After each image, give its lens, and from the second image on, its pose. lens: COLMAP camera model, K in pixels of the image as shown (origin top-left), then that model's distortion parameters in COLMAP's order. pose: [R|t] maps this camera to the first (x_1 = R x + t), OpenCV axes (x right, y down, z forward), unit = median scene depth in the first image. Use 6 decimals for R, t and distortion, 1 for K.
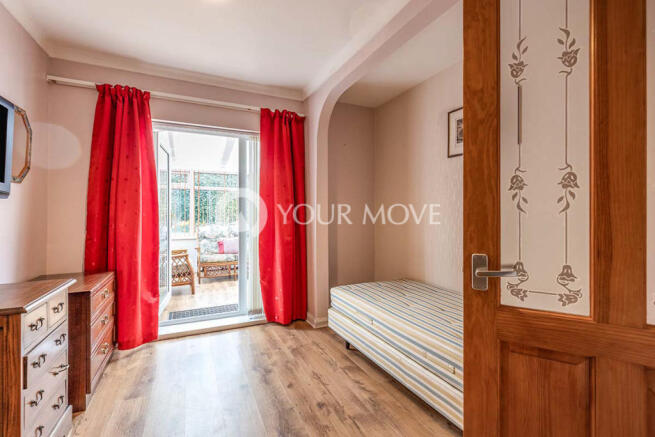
lens RADIAL K [[296.2, 0, 327.1], [0, 296.2, 215.0], [0, 0, 1]] dist [-0.002341, -0.000089]
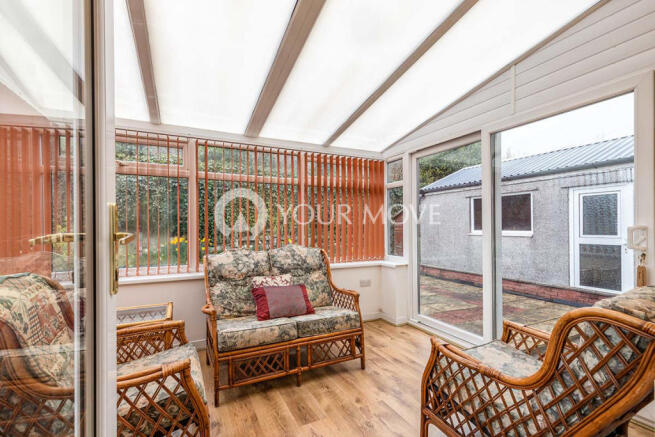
lens RADIAL K [[296.2, 0, 329.3], [0, 296.2, 221.6], [0, 0, 1]] dist [-0.002341, -0.000089]
pose [[0.999778, -0.009041, 0.019020, -0.250953], [0.009015, 0.999958, 0.001471, -0.011240], [-0.019032, -0.001300, 0.999818, 0.529469]]
